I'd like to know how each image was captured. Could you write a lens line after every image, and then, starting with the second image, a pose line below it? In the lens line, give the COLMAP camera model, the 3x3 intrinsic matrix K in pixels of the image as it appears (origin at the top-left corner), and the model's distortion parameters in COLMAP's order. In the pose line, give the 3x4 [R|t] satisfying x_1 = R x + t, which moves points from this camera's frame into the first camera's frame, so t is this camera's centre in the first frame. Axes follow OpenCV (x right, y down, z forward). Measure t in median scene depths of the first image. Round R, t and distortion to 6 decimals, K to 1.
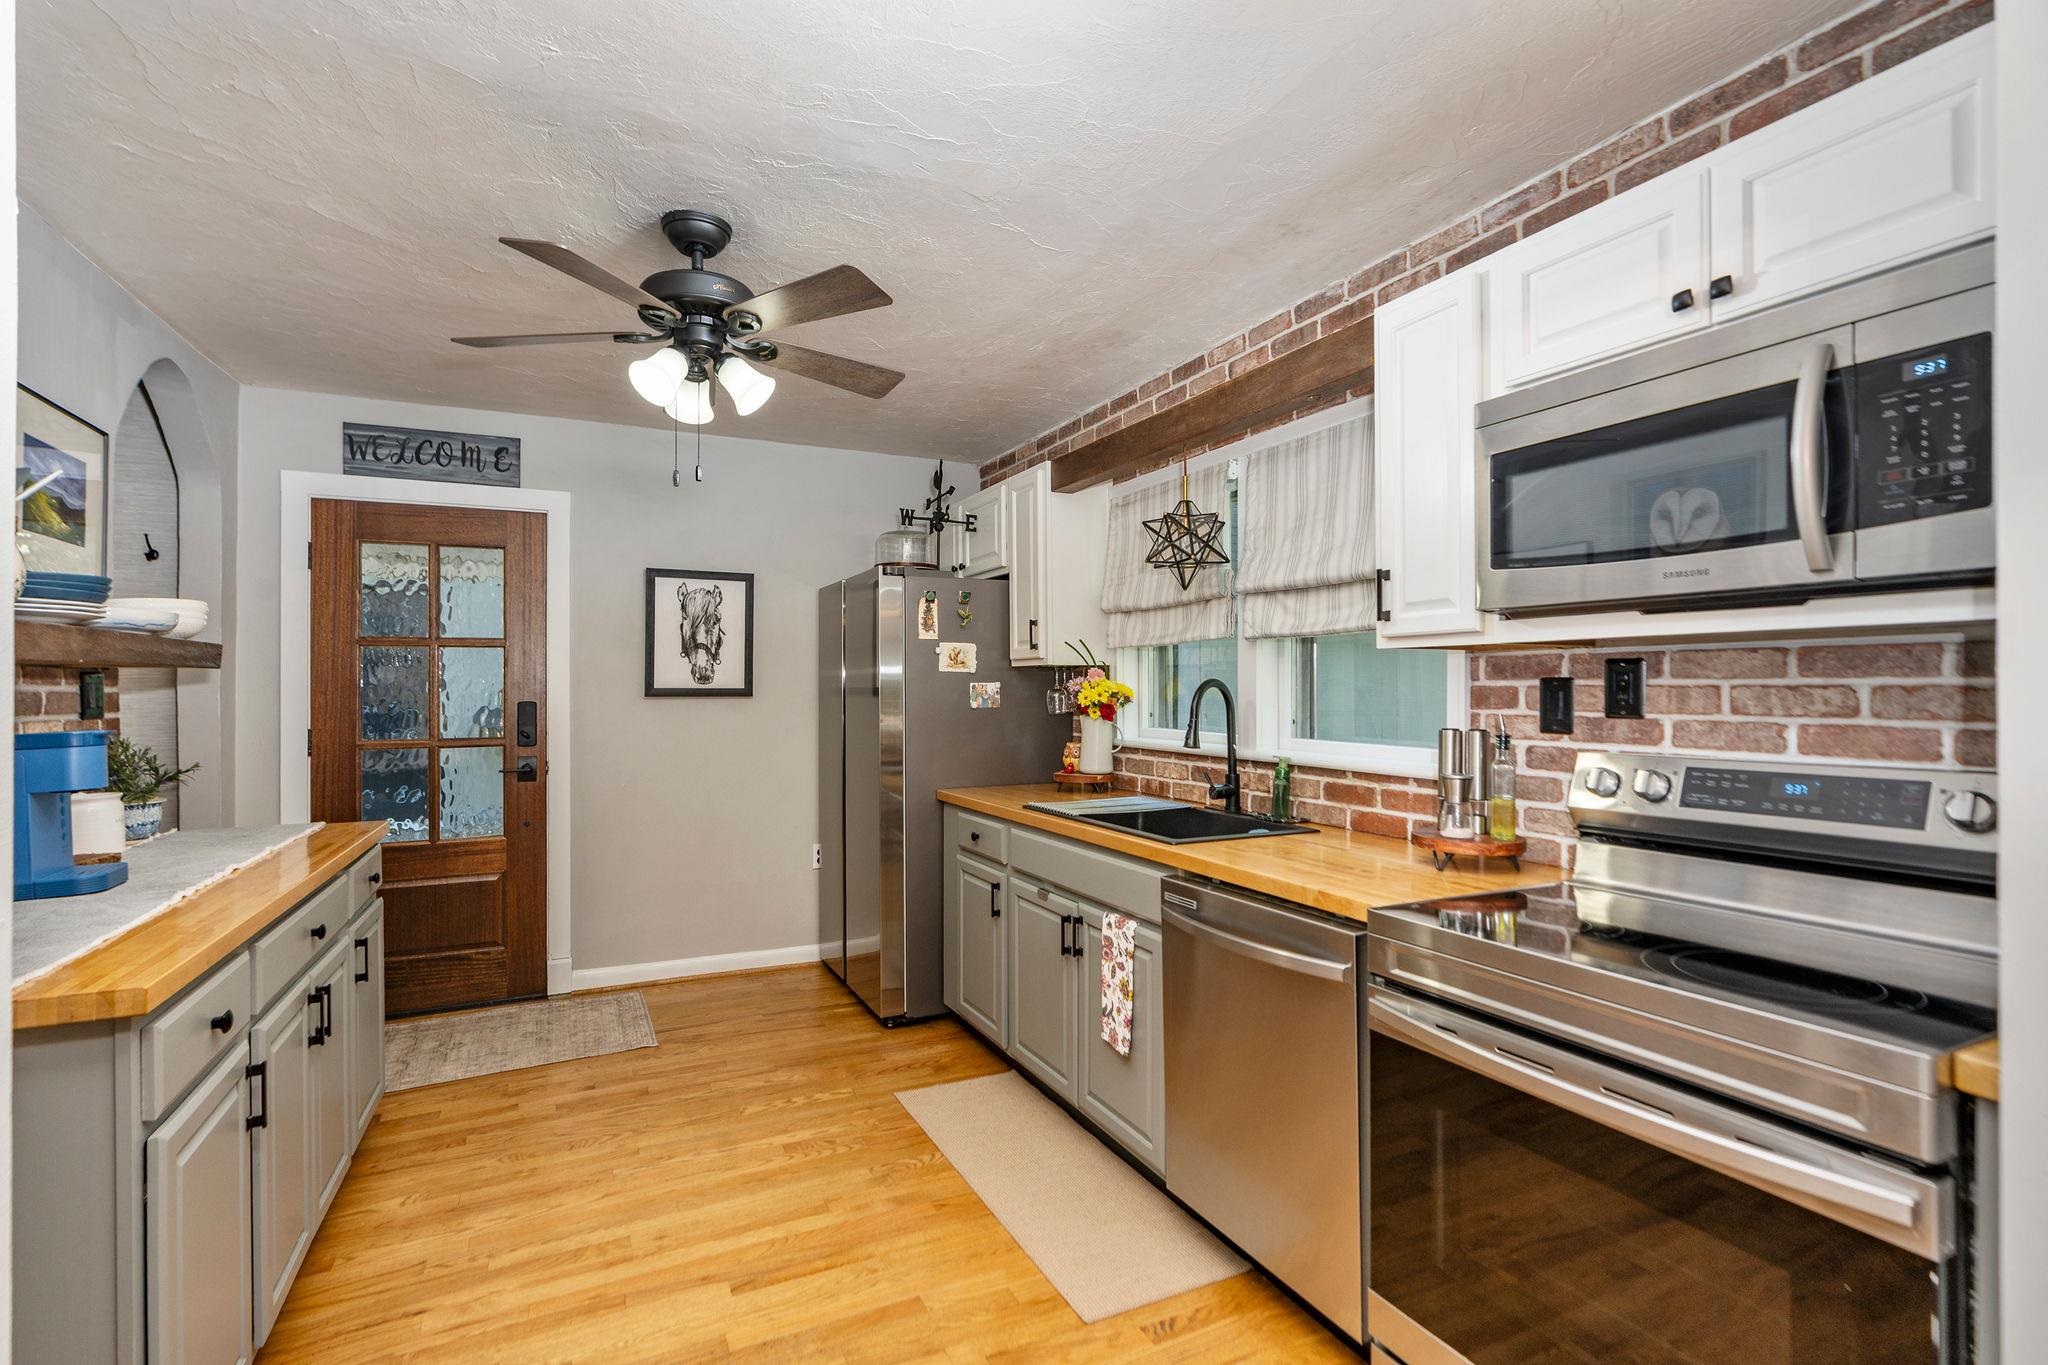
lens RADIAL K [[968.9, 0, 1024.0], [0, 968.9, 682.5], [0, 0, 1]] dist [-0.000529, 0.000010]
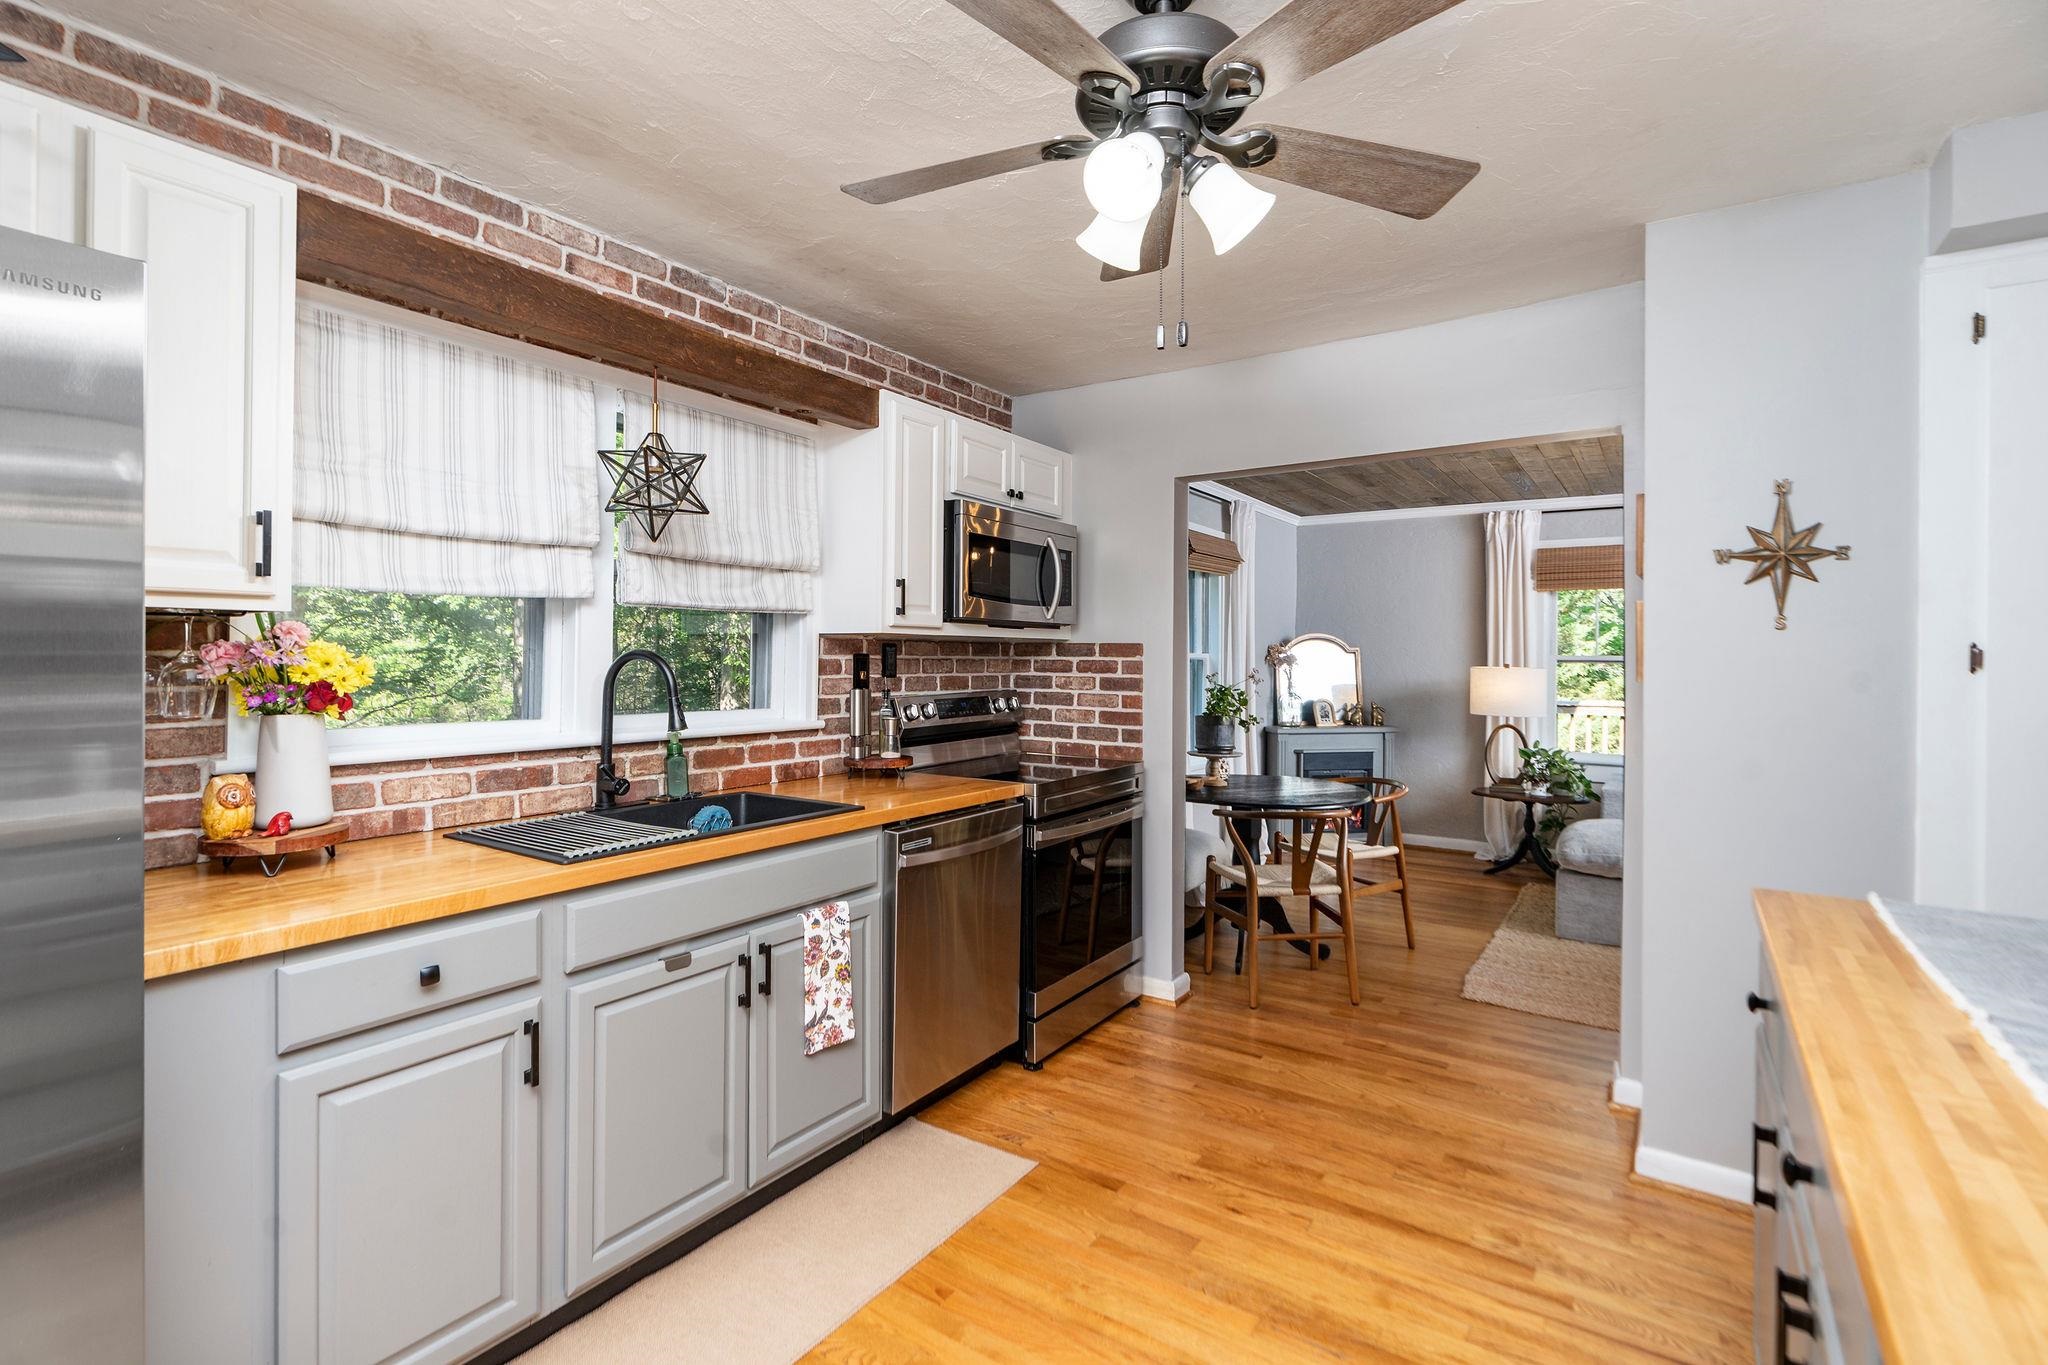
lens RADIAL K [[946.4, 0, 1009.1], [0, 946.4, 649.9], [0, 0, 1]] dist [0.002858, 0.000420]
pose [[-0.494239, 0.004623, 0.869314, -0.777170], [-0.010255, 0.999885, -0.011148, 0.002440], [-0.869266, -0.014424, -0.494135, 1.289683]]
